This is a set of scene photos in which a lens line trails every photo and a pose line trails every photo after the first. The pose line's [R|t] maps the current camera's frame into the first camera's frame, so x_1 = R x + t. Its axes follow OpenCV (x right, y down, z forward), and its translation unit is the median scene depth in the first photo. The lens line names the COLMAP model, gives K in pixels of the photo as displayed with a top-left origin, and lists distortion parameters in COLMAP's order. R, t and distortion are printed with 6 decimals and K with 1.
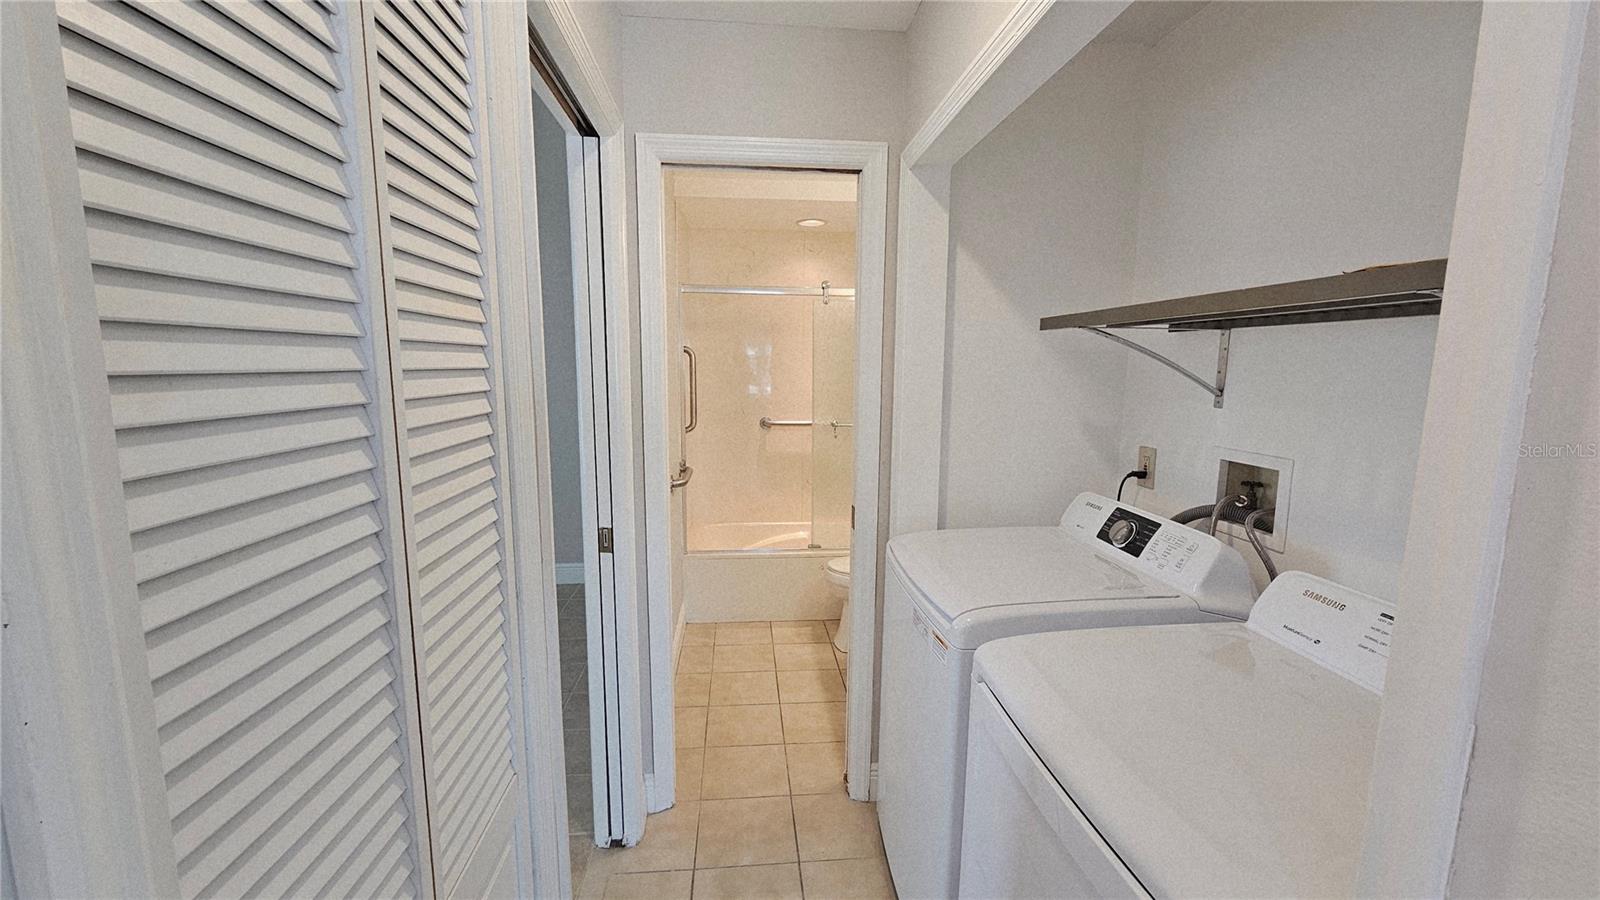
lens RADIAL K [[633.8, 0, 800.0], [0, 633.8, 450.0], [0, 0, 1]] dist [0.001133, 0.000142]
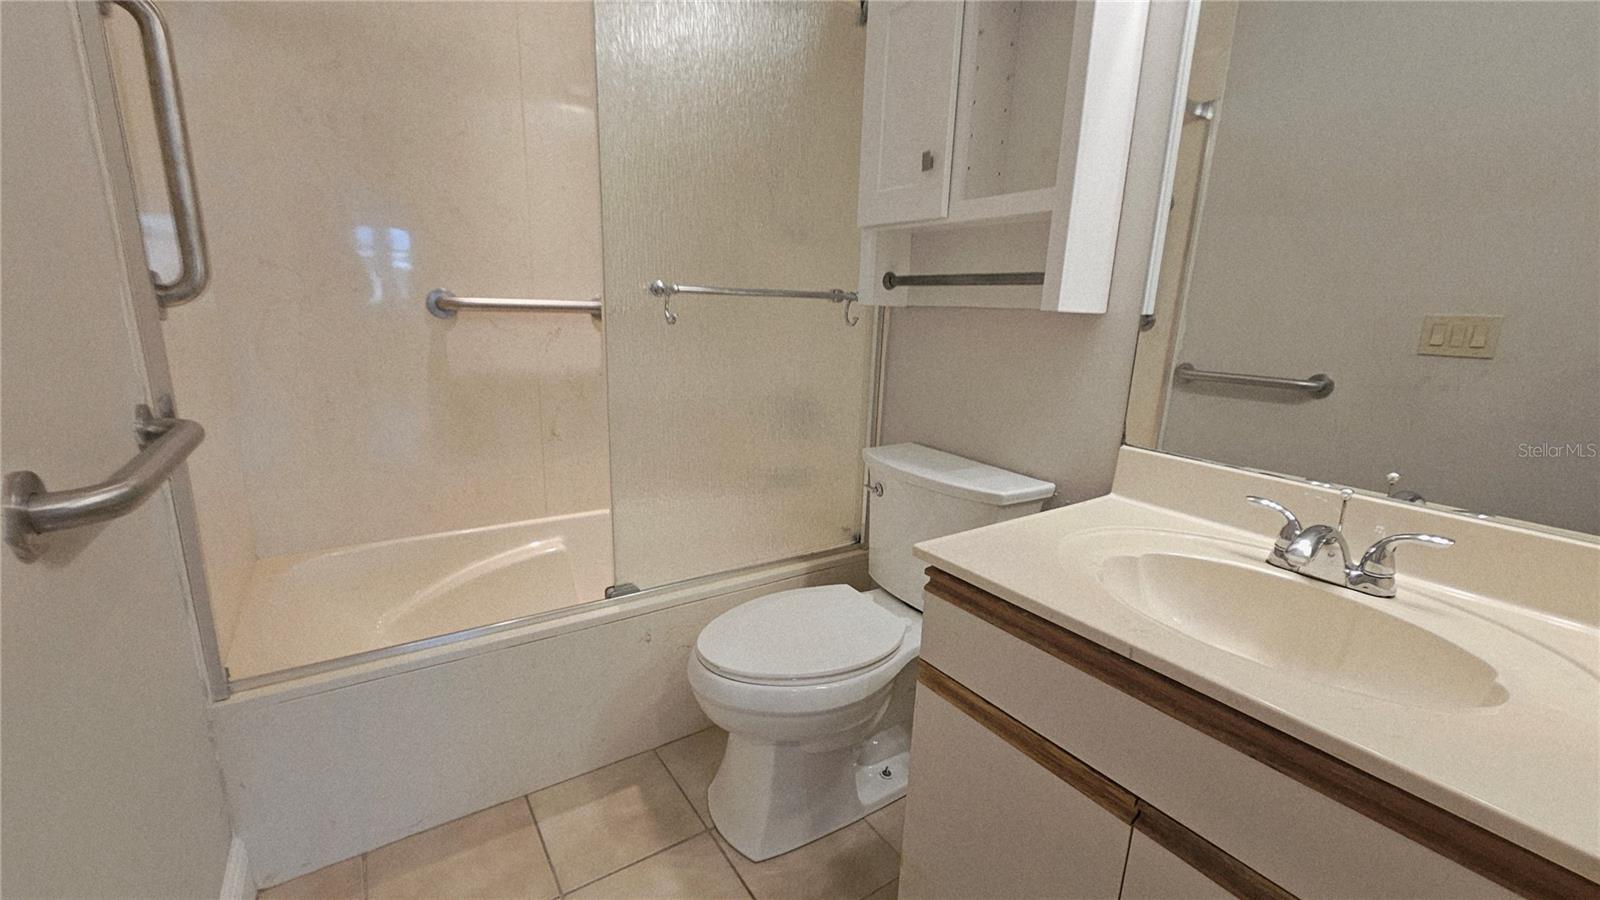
lens RADIAL K [[633.8, 0, 800.0], [0, 633.8, 450.0], [0, 0, 1]] dist [0.001133, 0.000142]
pose [[0.867791, -0.085171, 0.489577, -0.072562], [0.035020, 0.993235, 0.110717, 0.017710], [-0.495694, -0.078934, 0.864903, 0.588156]]
